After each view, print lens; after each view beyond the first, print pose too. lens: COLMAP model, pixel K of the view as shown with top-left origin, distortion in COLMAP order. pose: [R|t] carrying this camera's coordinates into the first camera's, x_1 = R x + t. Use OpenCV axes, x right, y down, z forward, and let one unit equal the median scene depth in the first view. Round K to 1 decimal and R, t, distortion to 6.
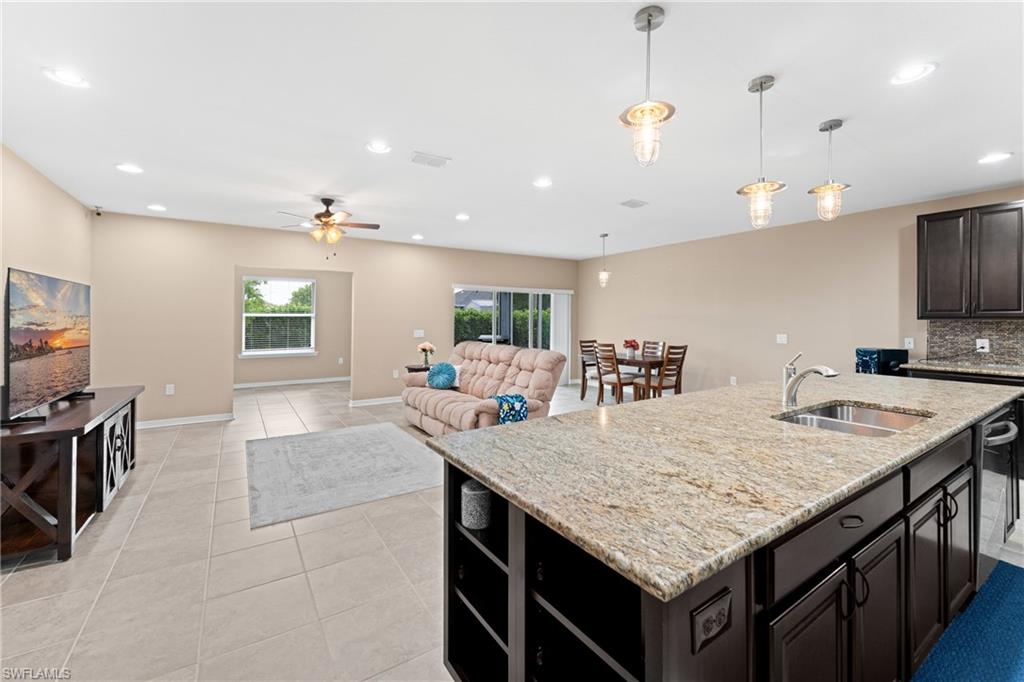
lens RADIAL K [[420.0, 0, 509.6], [0, 420.0, 318.1], [0, 0, 1]] dist [-0.001177, 0.000233]
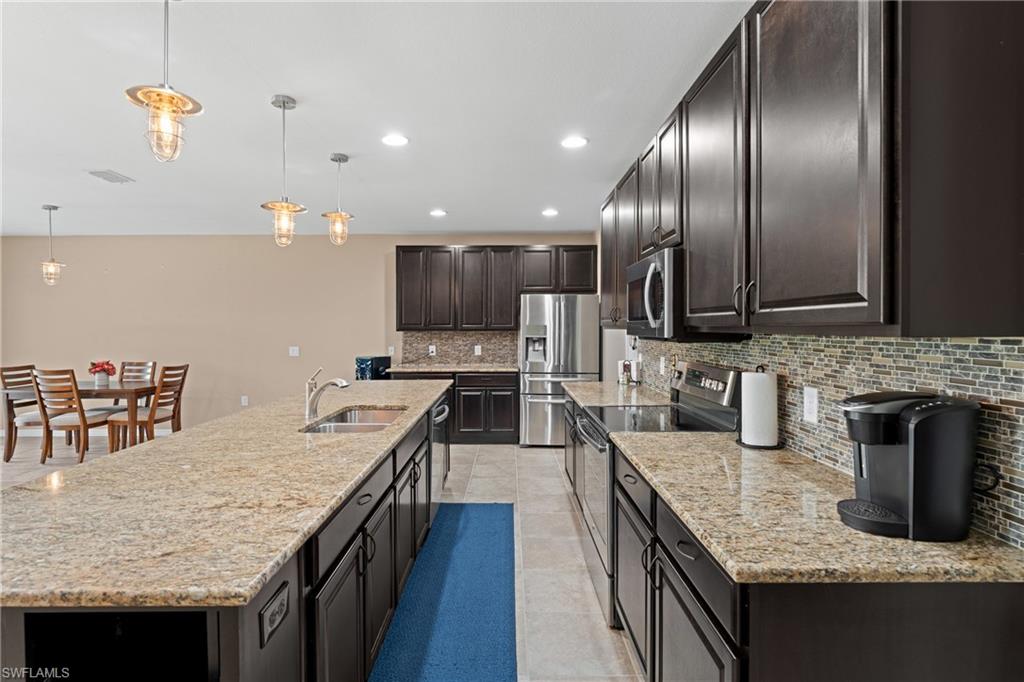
lens RADIAL K [[492.3, 0, 508.5], [0, 492.3, 329.2], [0, 0, 1]] dist [-0.002728, -0.000287]
pose [[0.541177, -0.006110, 0.840886, -0.117129], [0.000589, 0.999976, 0.006887, -0.026224], [-0.840908, -0.003232, 0.541168, -0.103385]]
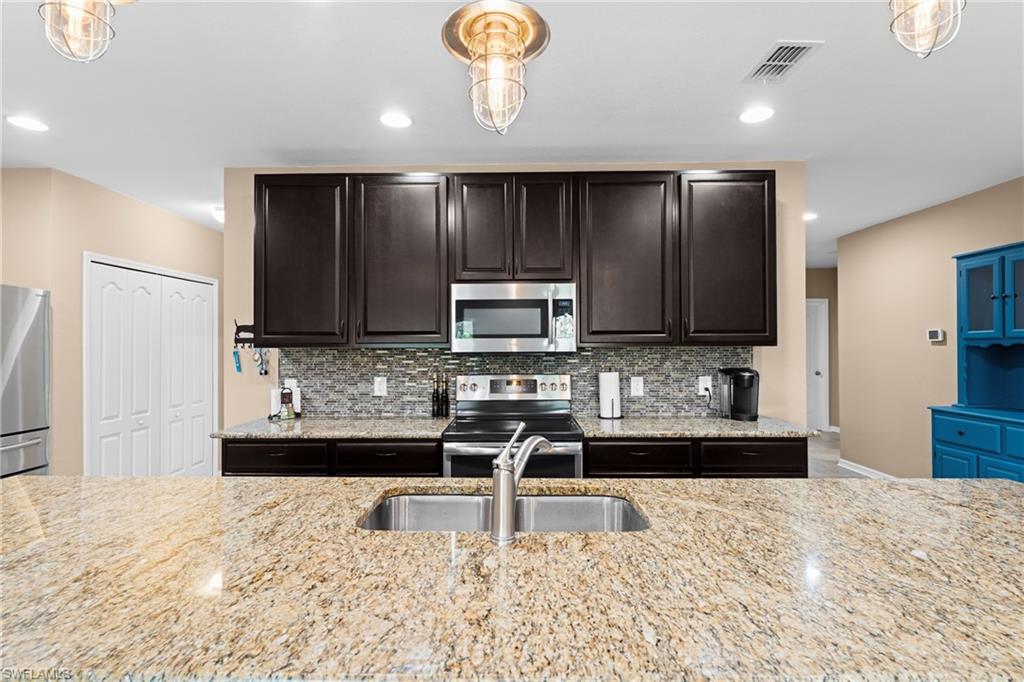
lens RADIAL K [[494.5, 0, 512.0], [0, 494.5, 341.0], [0, 0, 1]] dist [-0.002731, -0.000292]
pose [[-0.829262, 0.009894, 0.558772, 0.333454], [0.002616, 0.999901, -0.013822, -0.011946], [-0.558854, -0.010000, -0.829206, 1.440074]]
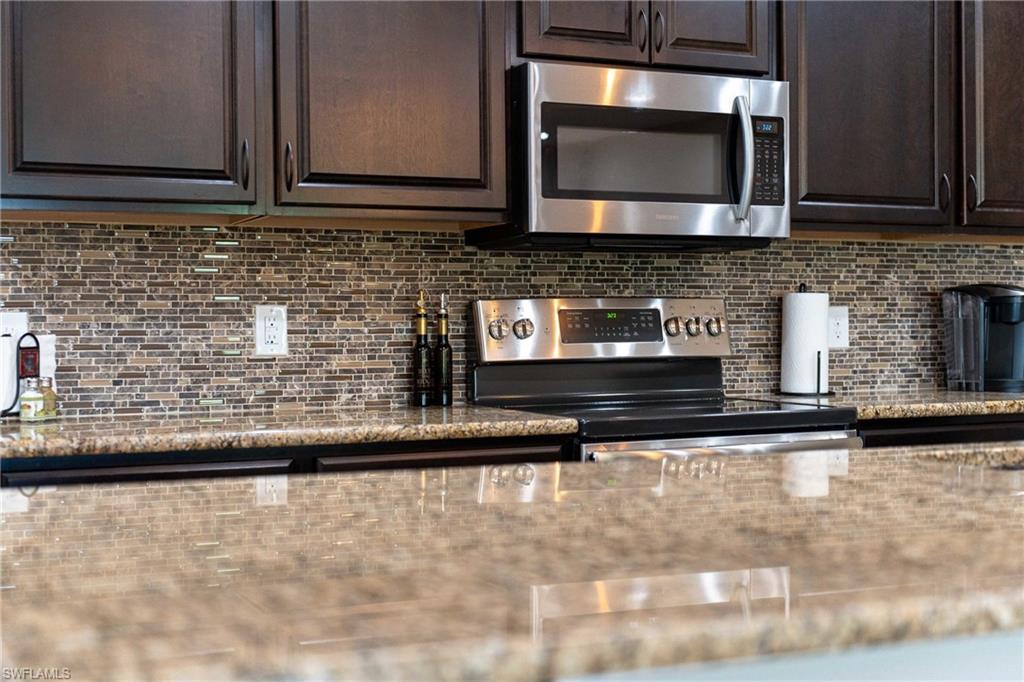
lens RADIAL K [[1421.2, 0, 512.0], [0, 1421.2, 341.0], [0, 0, 1]] dist [0.003795, 0.012750]
pose [[-0.989122, 0.003976, 0.147042, 1.041882], [0.005608, 0.999927, 0.010687, 0.106118], [-0.146989, 0.011396, -0.989073, 1.979283]]
